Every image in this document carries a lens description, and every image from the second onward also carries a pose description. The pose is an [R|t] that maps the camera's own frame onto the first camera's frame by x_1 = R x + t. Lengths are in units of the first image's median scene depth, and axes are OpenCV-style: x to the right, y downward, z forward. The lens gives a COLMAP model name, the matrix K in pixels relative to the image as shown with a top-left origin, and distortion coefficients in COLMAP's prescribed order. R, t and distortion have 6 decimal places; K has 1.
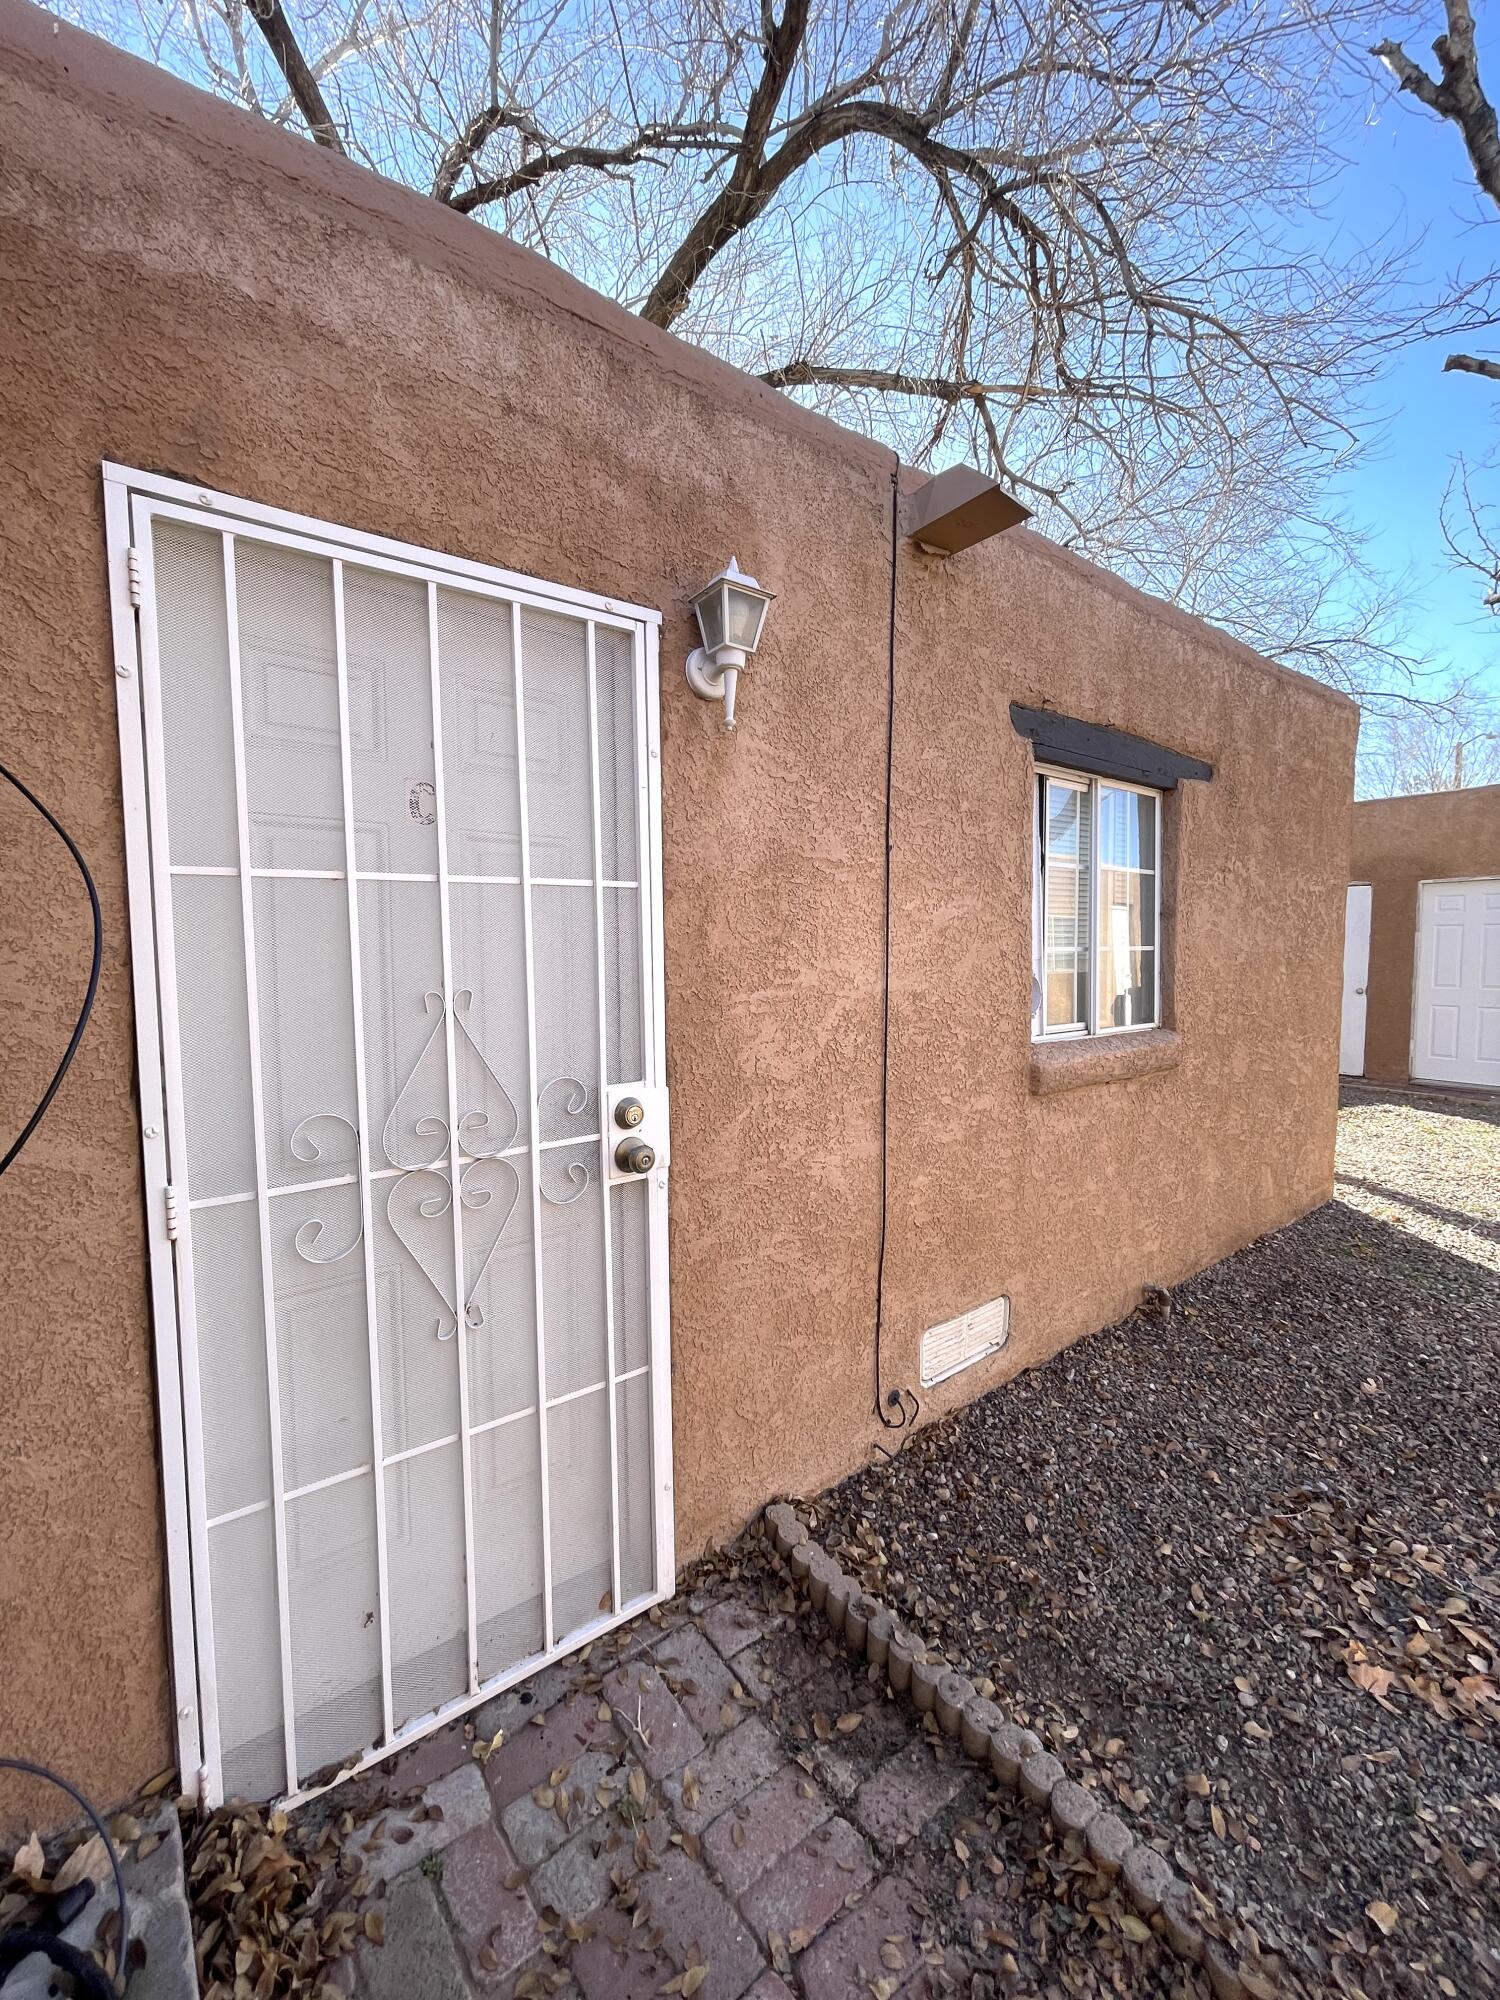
lens RADIAL K [[792.8, 0, 750.0], [0, 792.8, 1000.0], [0, 0, 1]] dist [-0.001574, 0.000287]
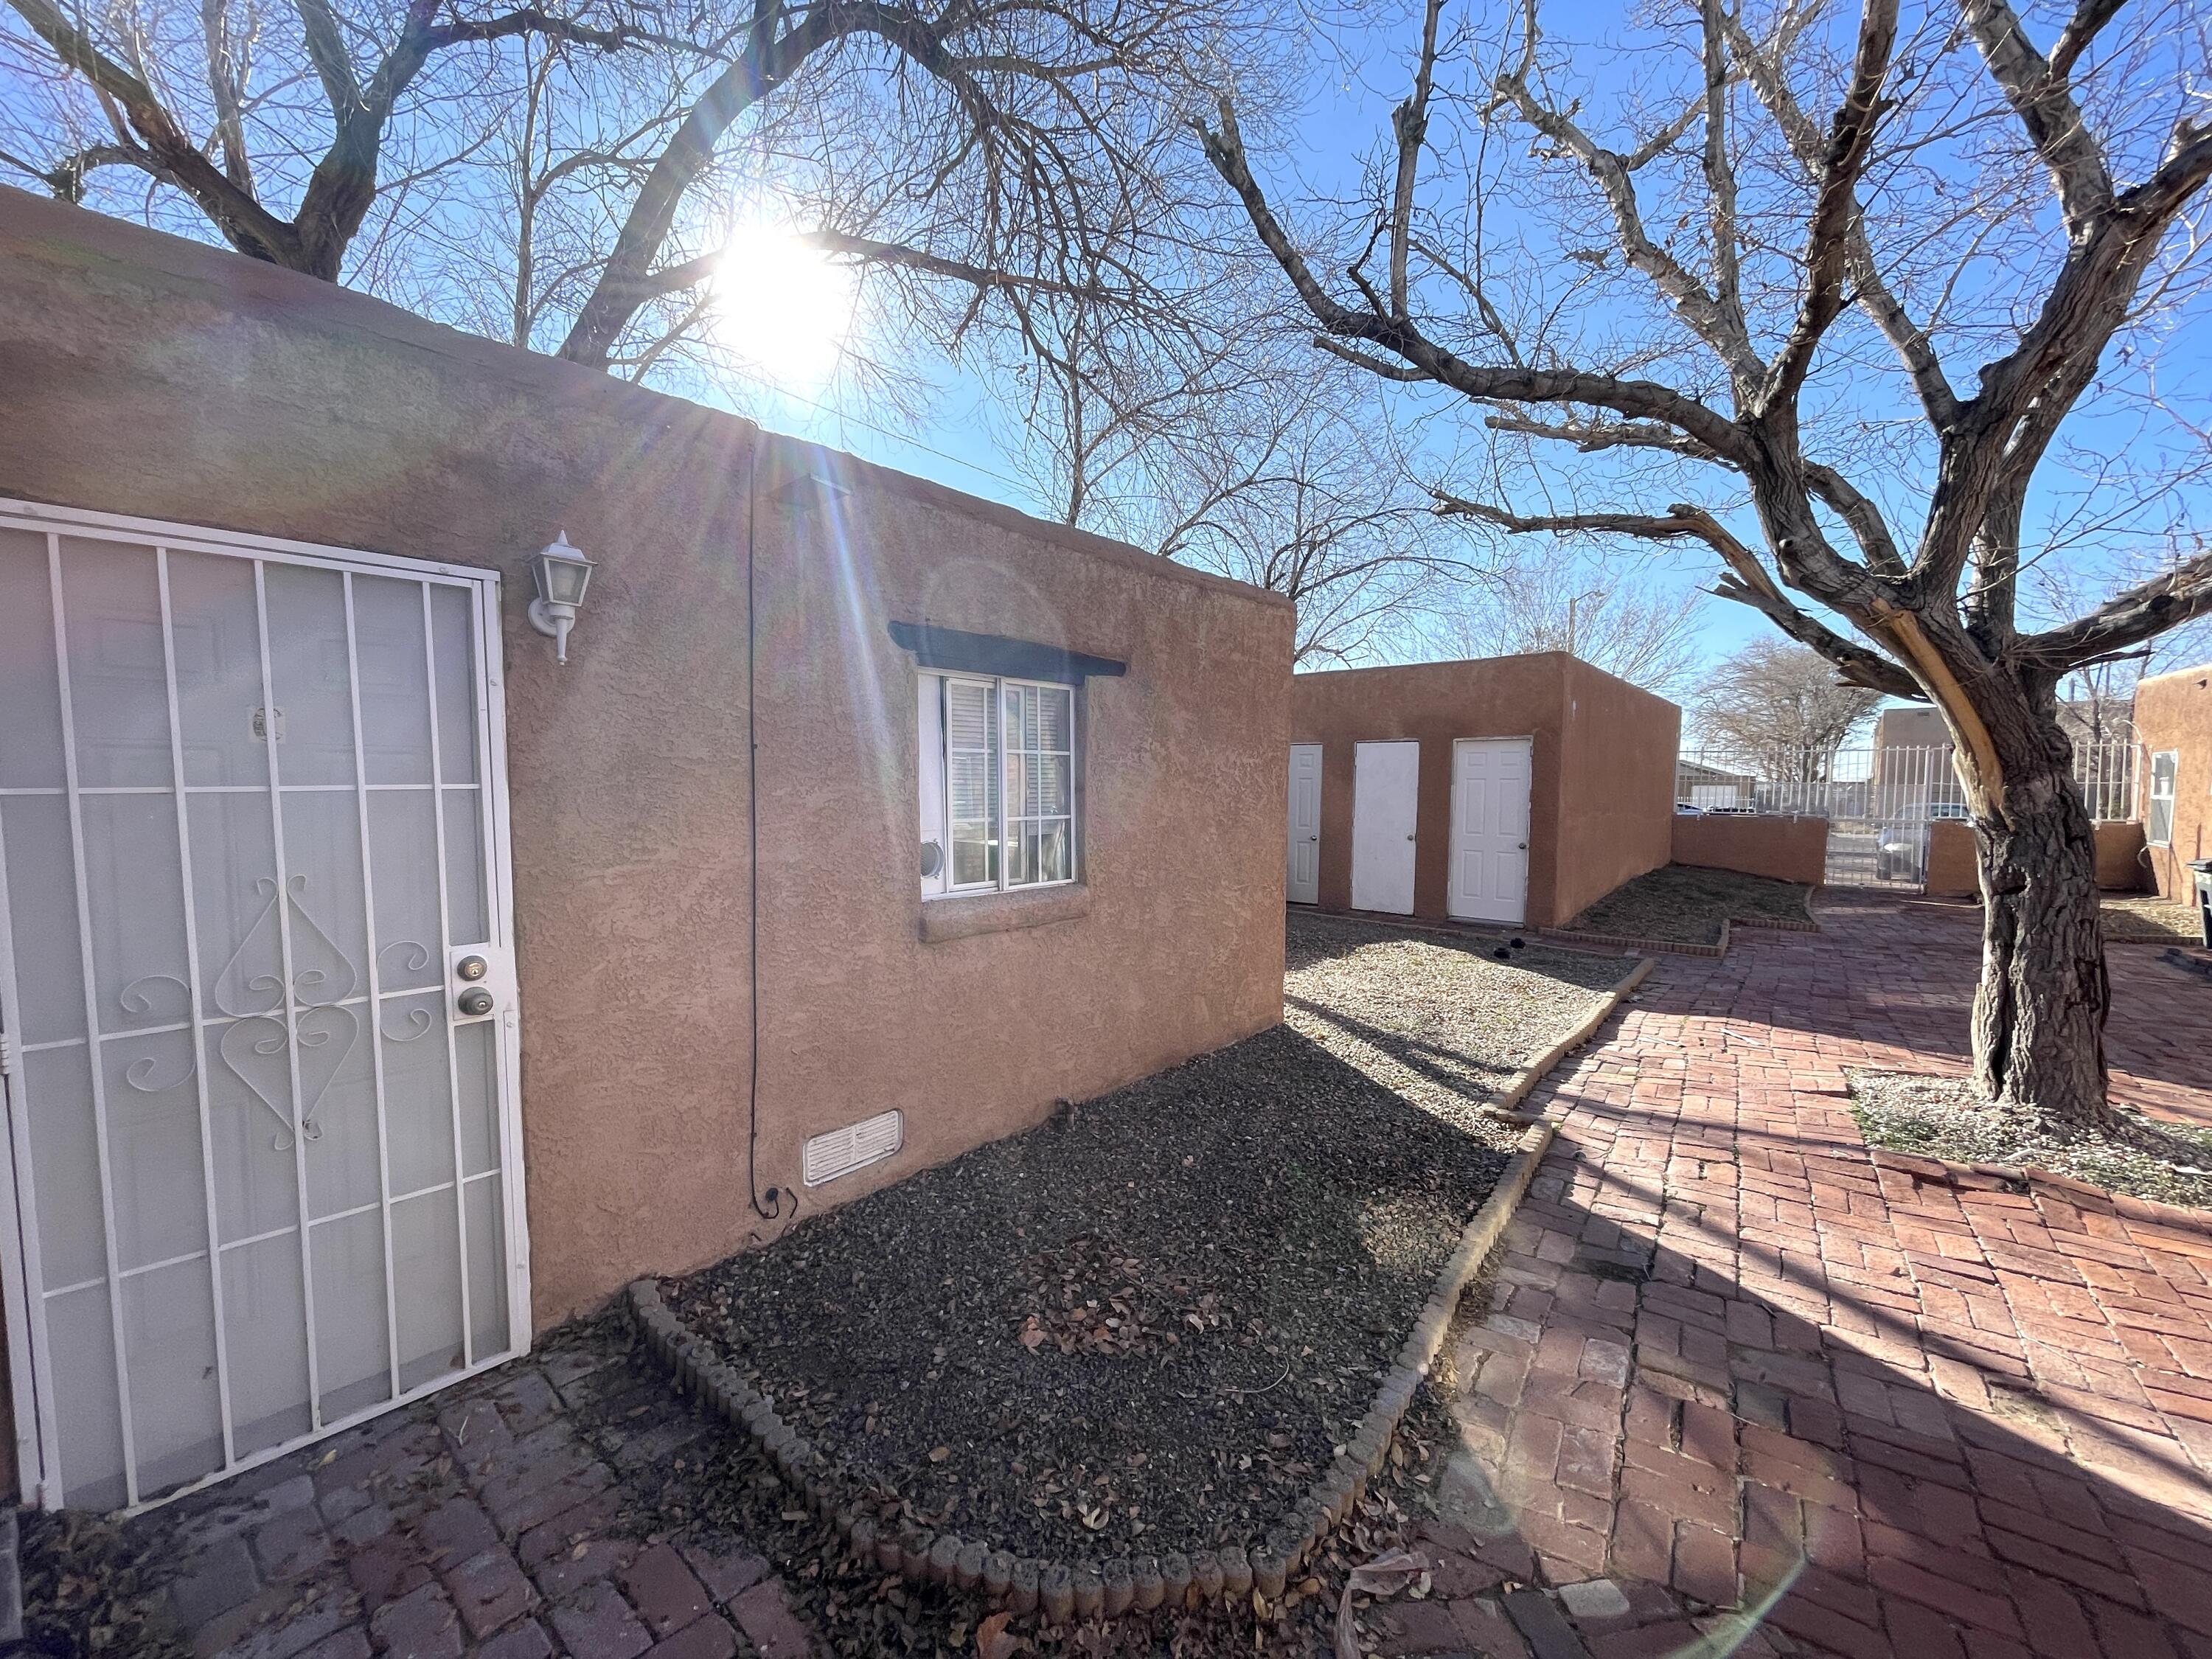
lens RADIAL K [[876.8, 0, 1103.2], [0, 876.8, 843.4], [0, 0, 1]] dist [-0.001574, 0.000287]
pose [[0.980211, -0.005665, 0.197874, 0.407240], [0.004783, 0.999976, 0.004935, -0.042228], [-0.197897, -0.003891, 0.980215, -0.412081]]
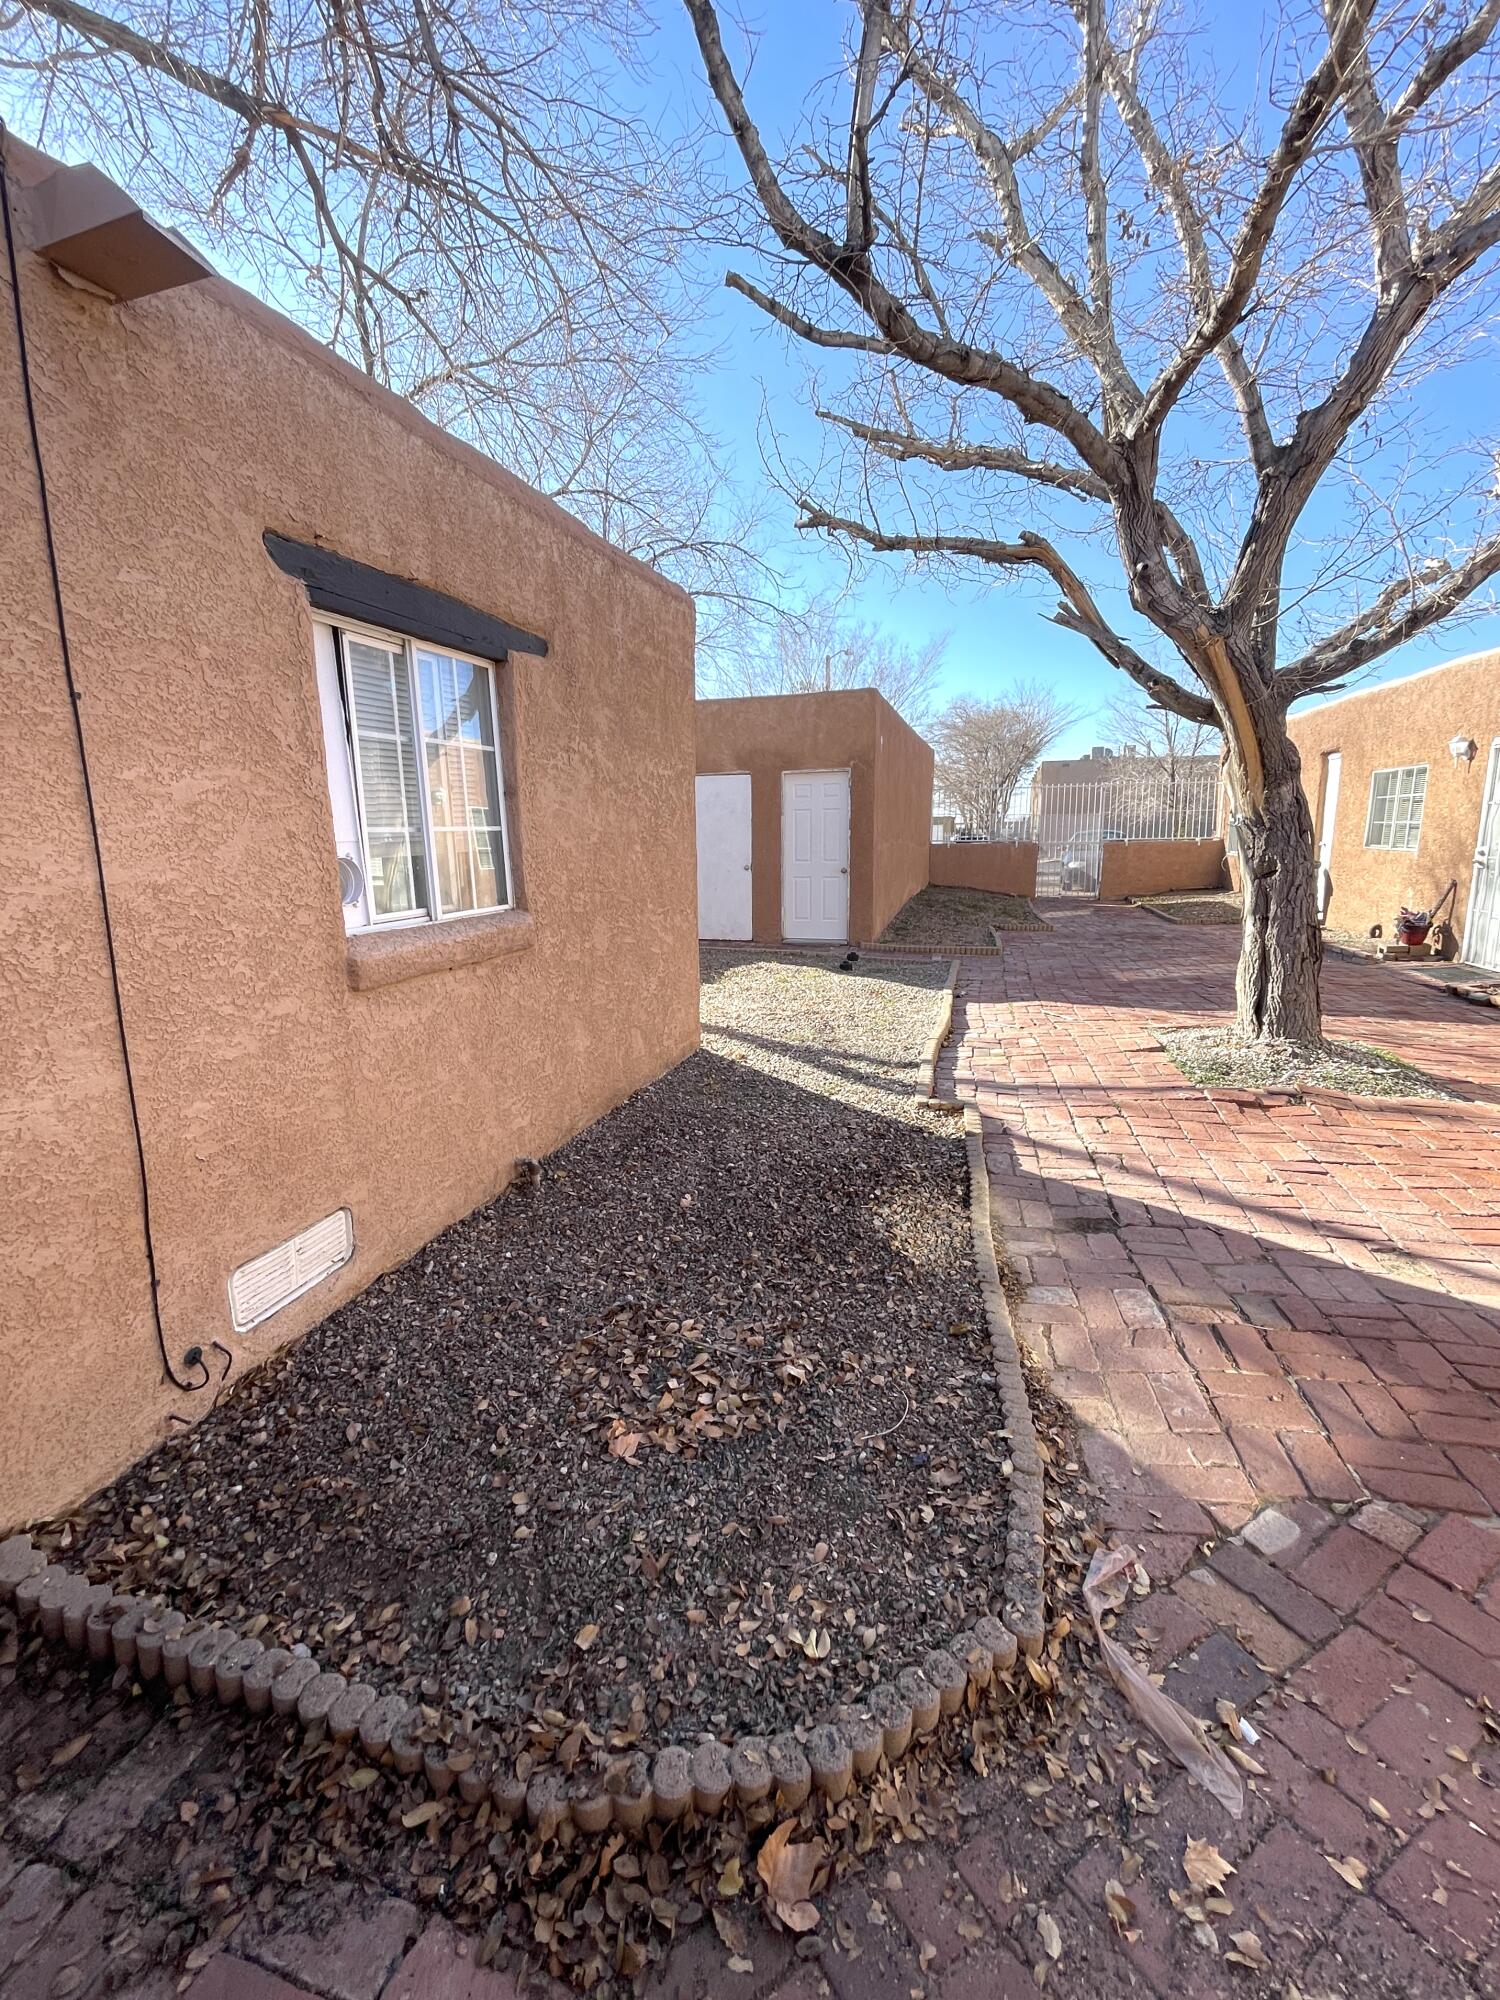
lens RADIAL K [[833.7, 0, 735.8], [0, 833.7, 993.8], [0, 0, 1]] dist [-0.000735, 0.000305]
pose [[0.824169, -0.117901, 0.553936, 0.208392], [0.048479, 0.989188, 0.138411, 0.012023], [-0.564265, -0.087220, 0.820974, -0.045032]]
